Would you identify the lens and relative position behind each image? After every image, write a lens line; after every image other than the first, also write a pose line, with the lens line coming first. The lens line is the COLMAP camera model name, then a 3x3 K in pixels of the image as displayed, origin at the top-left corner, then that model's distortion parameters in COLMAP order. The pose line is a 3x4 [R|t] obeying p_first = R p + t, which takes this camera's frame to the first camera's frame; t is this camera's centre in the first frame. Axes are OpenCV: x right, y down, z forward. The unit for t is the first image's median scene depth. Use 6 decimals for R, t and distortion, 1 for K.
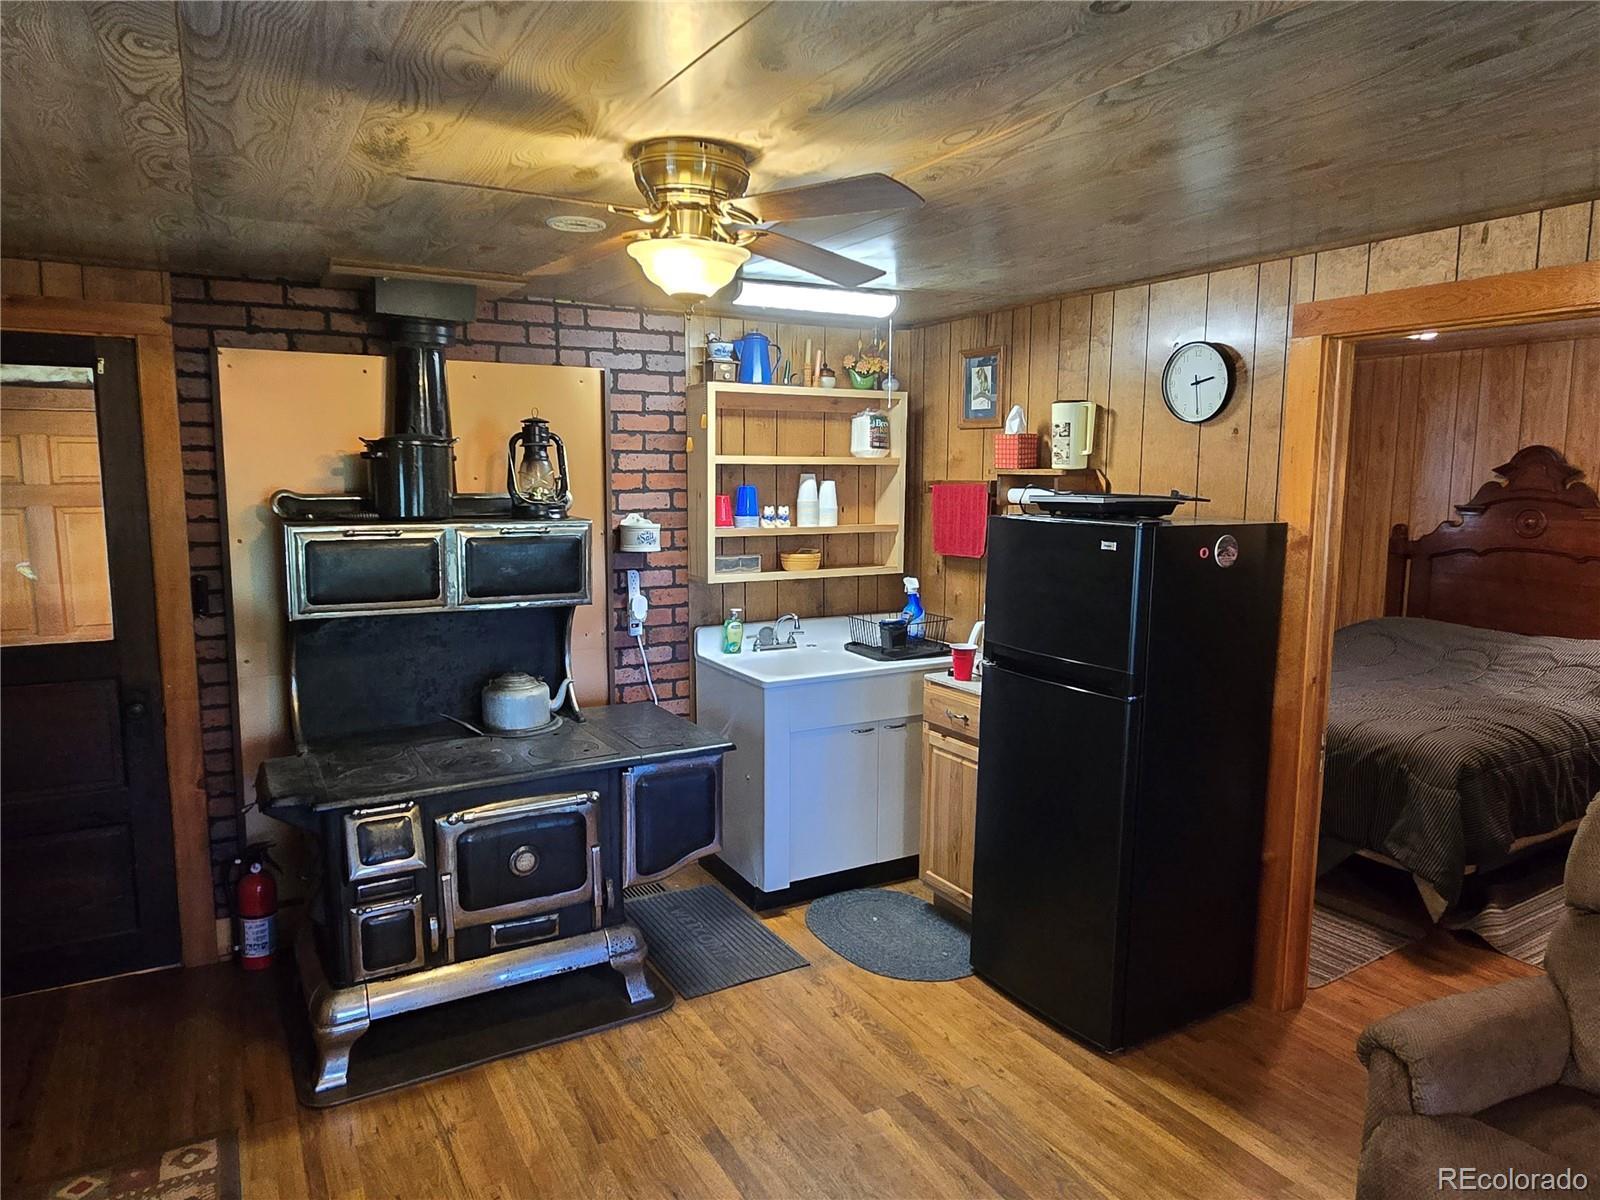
lens RADIAL K [[1031.6, 0, 795.6], [0, 1031.6, 597.4], [0, 0, 1]] dist [0.022829, -0.002251]
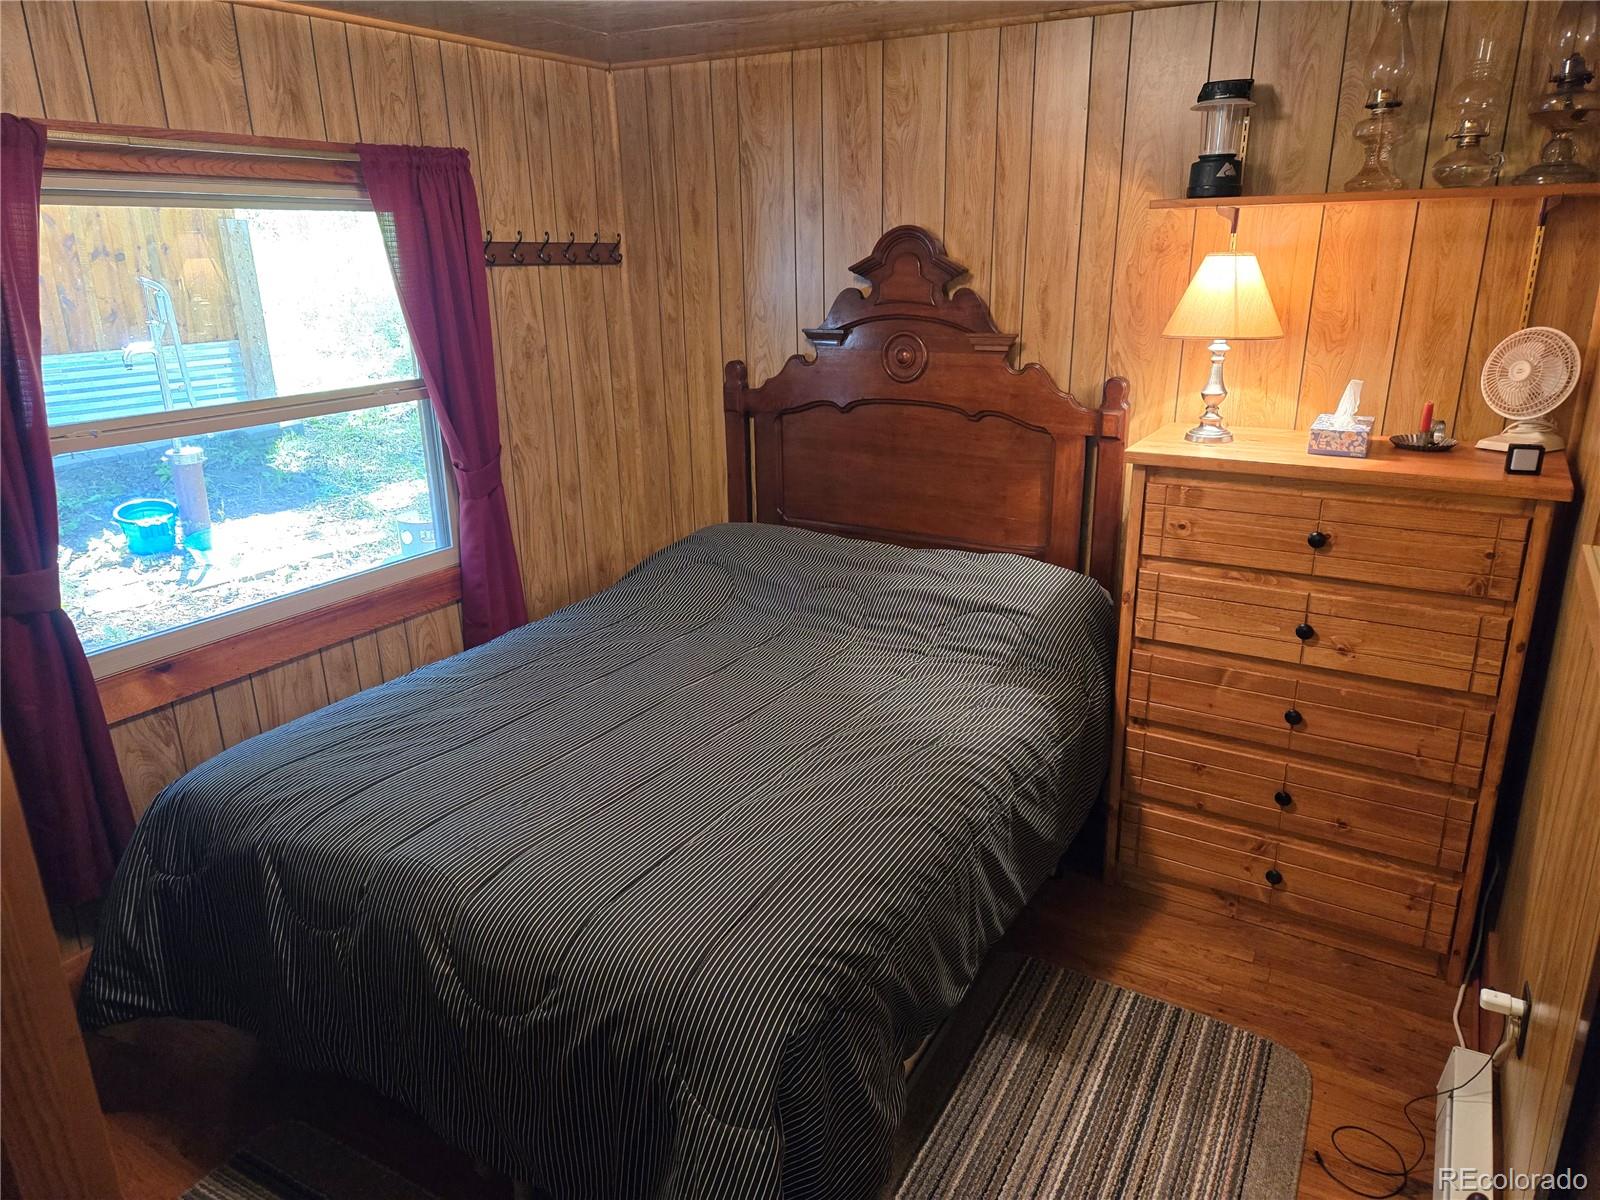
lens RADIAL K [[1077.1, 0, 801.8], [0, 1077.1, 600.7], [0, 0, 1]] dist [0.035214, 0.000220]
pose [[0.873399, -0.164685, 0.458315, 0.323309], [0.076341, 0.975752, 0.205133, -0.064413], [-0.480984, -0.144175, 0.864794, 0.440596]]
